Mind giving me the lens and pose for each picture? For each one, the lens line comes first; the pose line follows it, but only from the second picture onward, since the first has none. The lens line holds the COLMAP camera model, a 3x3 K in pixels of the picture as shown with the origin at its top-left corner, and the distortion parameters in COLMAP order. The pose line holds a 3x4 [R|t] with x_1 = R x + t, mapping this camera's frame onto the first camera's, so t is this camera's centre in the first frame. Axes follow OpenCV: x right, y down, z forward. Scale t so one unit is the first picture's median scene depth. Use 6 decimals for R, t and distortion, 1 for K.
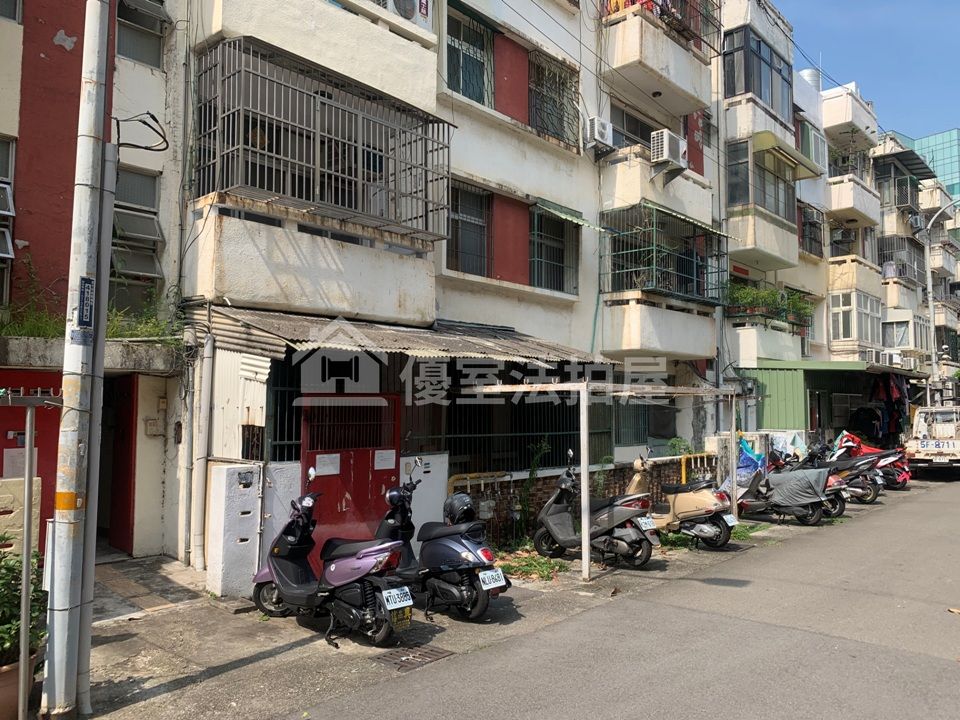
lens RADIAL K [[730.1, 0, 483.3], [0, 730.1, 362.4], [0, 0, 1]] dist [0.190745, -0.583140]
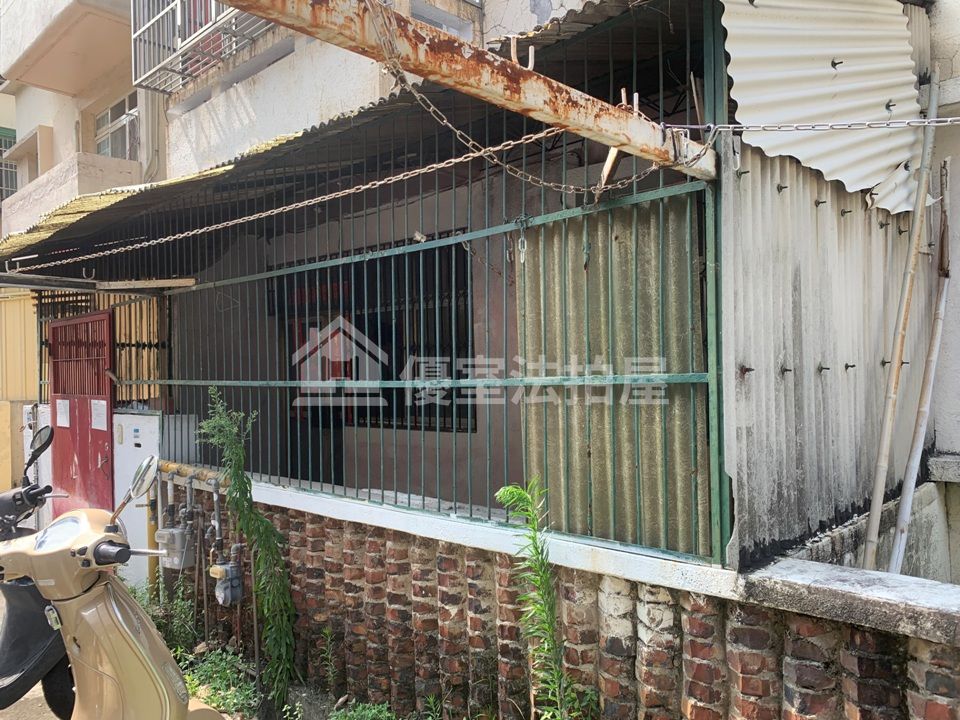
lens RADIAL K [[745.4, 0, 489.8], [0, 745.4, 359.5], [0, 0, 1]] dist [0.011261, -0.005209]
pose [[-0.033636, -0.015405, -0.999315, 0.471412], [0.082426, 0.996432, -0.018135, 0.116453], [0.996029, -0.082980, -0.032246, 1.276414]]
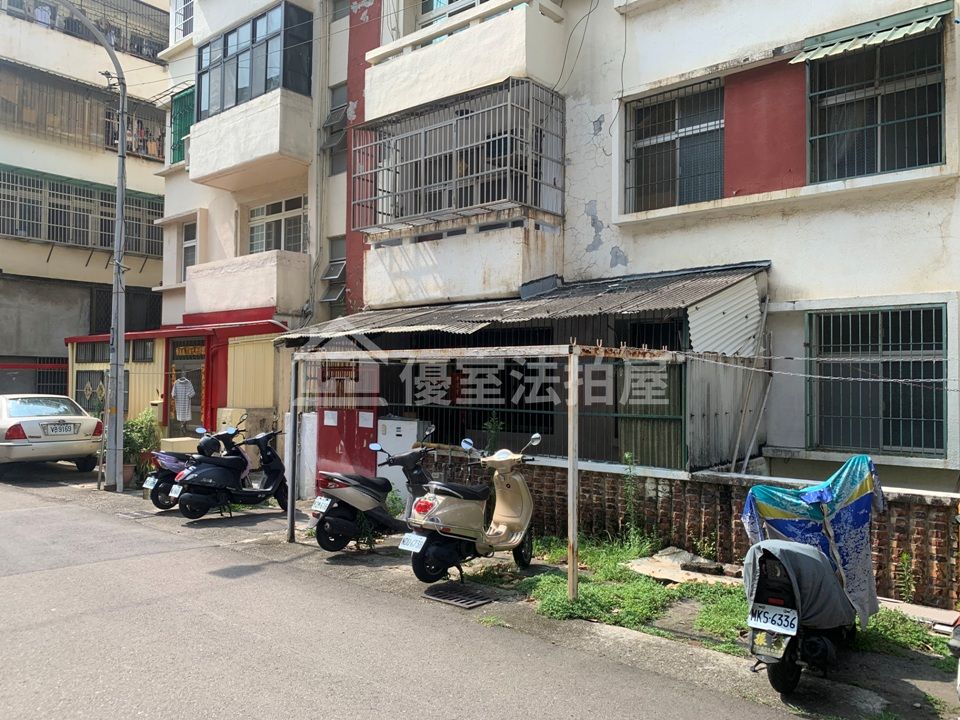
lens RADIAL K [[739.6, 0, 481.8], [0, 739.6, 353.1], [0, 0, 1]] dist [0.087833, -0.141519]
pose [[0.020816, -0.036402, -0.999120, 1.064309], [0.053039, 0.997970, -0.035255, 0.069122], [0.998375, -0.052258, 0.022705, 1.097981]]
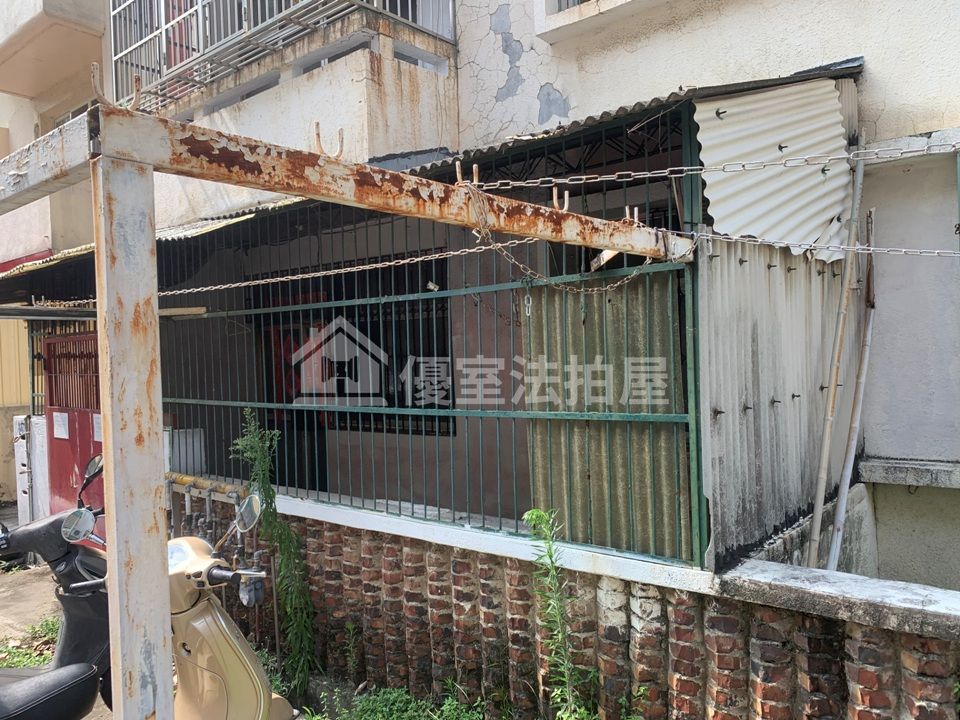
lens RADIAL K [[746.5, 0, 474.9], [0, 746.5, 347.9], [0, 0, 1]] dist [0.009835, -0.003409]
pose [[0.022926, -0.004874, -0.999725, 0.528365], [0.097453, 0.995237, -0.002617, 0.087831], [0.994976, -0.097366, 0.023292, 1.248385]]
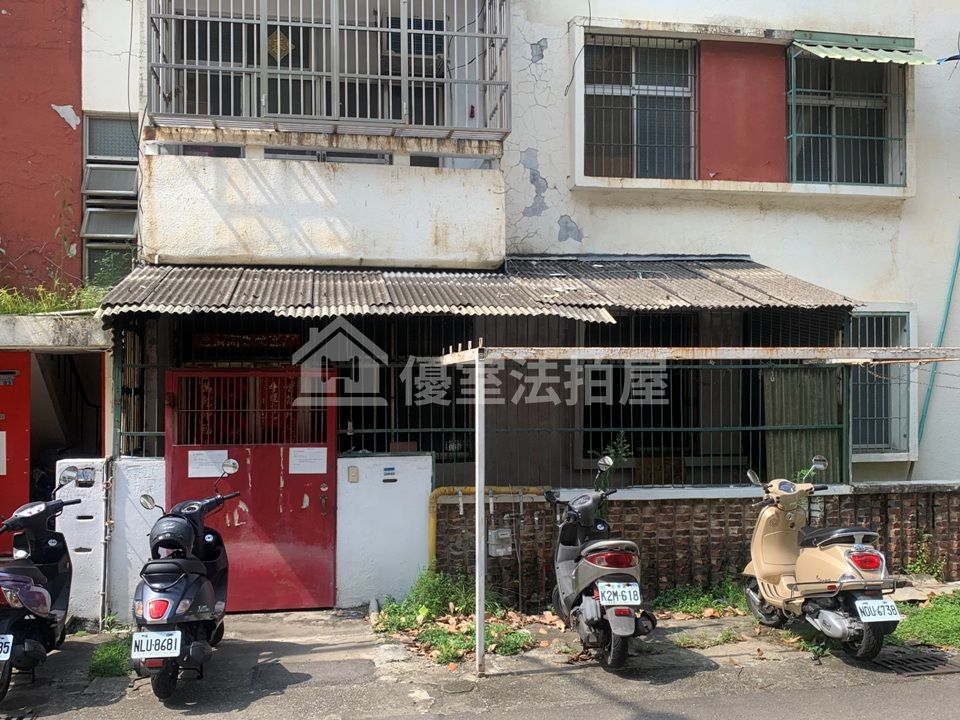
lens RADIAL K [[946.3, 0, 483.8], [0, 946.3, 372.3], [0, 0, 1]] dist [0.142656, -0.363151]
pose [[0.790351, -0.011811, -0.612540, 0.539827], [0.043349, 0.998386, 0.036680, 0.017517], [0.611119, -0.055543, 0.789588, 0.346609]]
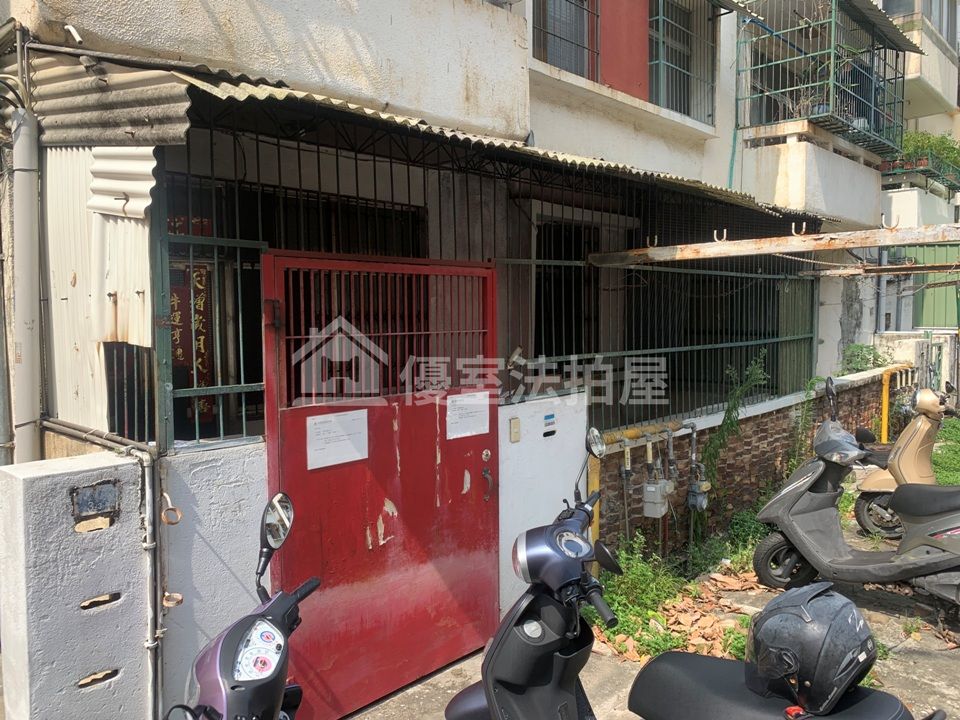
lens RADIAL K [[737.7, 0, 484.6], [0, 737.7, 357.7], [0, 0, 1]] dist [0.007616, -0.000764]
pose [[0.999743, -0.013032, -0.018571, -0.108043], [0.015304, 0.991655, 0.128010, 0.040337], [0.016748, -0.128261, 0.991599, 0.535122]]
